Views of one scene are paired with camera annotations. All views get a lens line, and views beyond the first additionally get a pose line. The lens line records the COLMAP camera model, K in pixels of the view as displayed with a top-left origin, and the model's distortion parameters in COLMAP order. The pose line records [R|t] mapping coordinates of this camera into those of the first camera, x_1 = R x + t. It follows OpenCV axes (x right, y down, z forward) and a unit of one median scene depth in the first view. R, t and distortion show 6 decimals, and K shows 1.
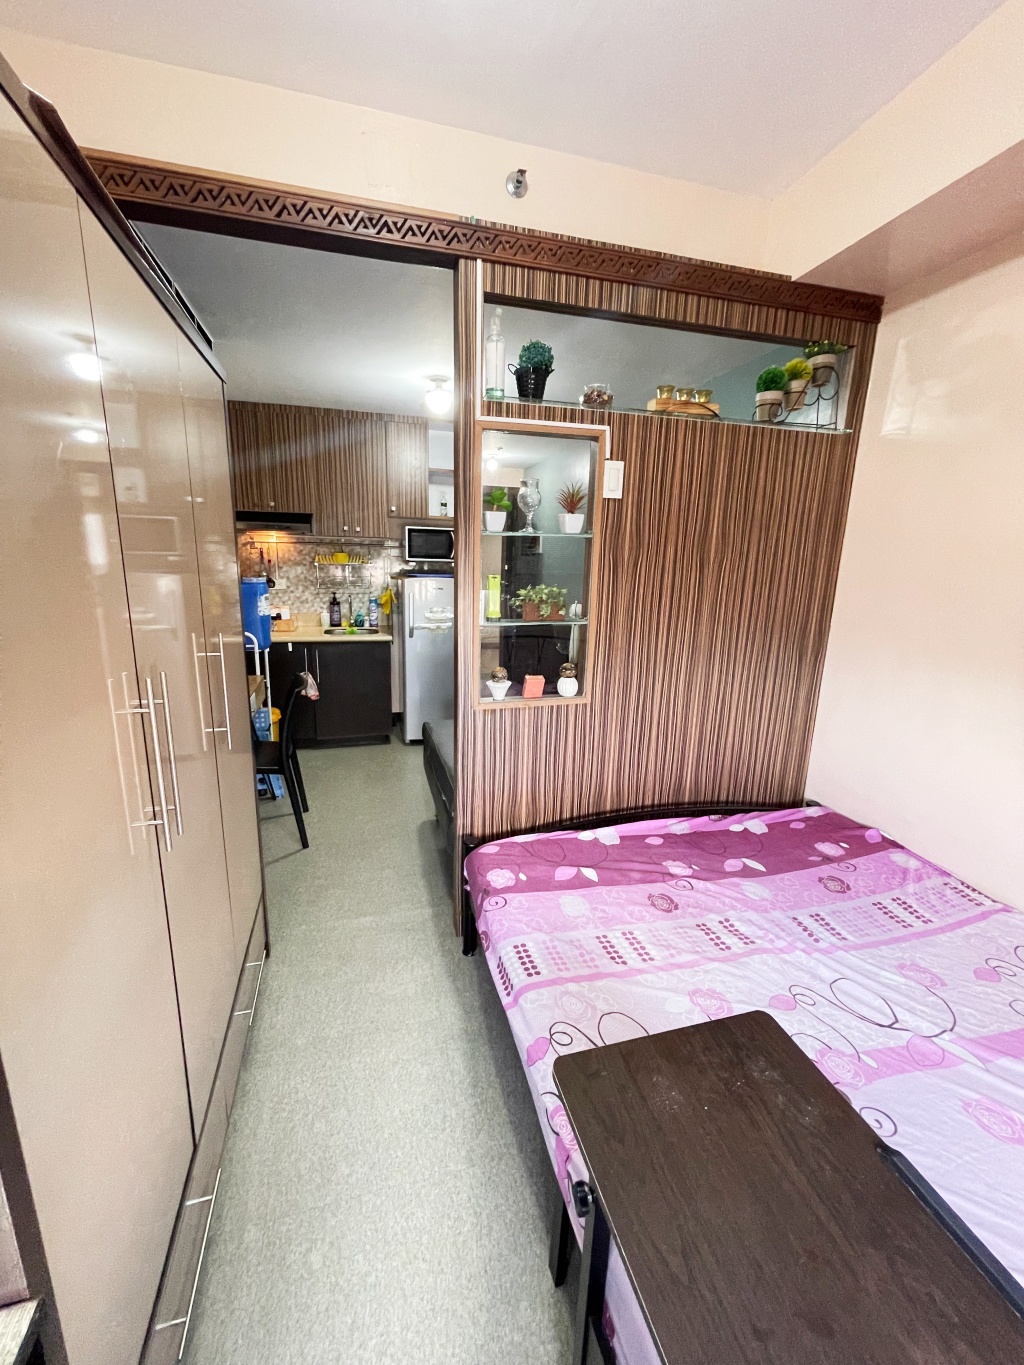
lens RADIAL K [[551.9, 0, 510.8], [0, 551.9, 681.2], [0, 0, 1]] dist [-0.000960, -0.000560]
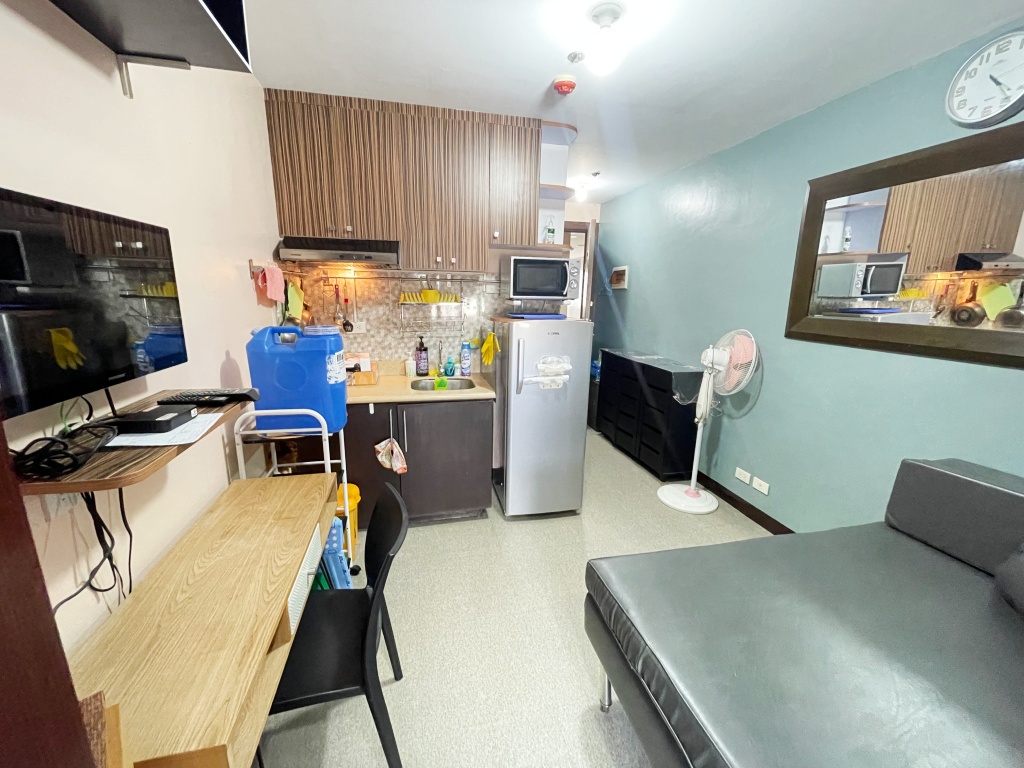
lens RADIAL K [[414.0, 0, 510.5], [0, 414.0, 386.8], [0, 0, 1]] dist [-0.000960, -0.000560]
pose [[0.999130, 0.001250, -0.041674, -0.162487], [-0.001149, 0.999996, 0.002440, -0.088635], [0.041677, -0.002390, 0.999128, 0.383313]]
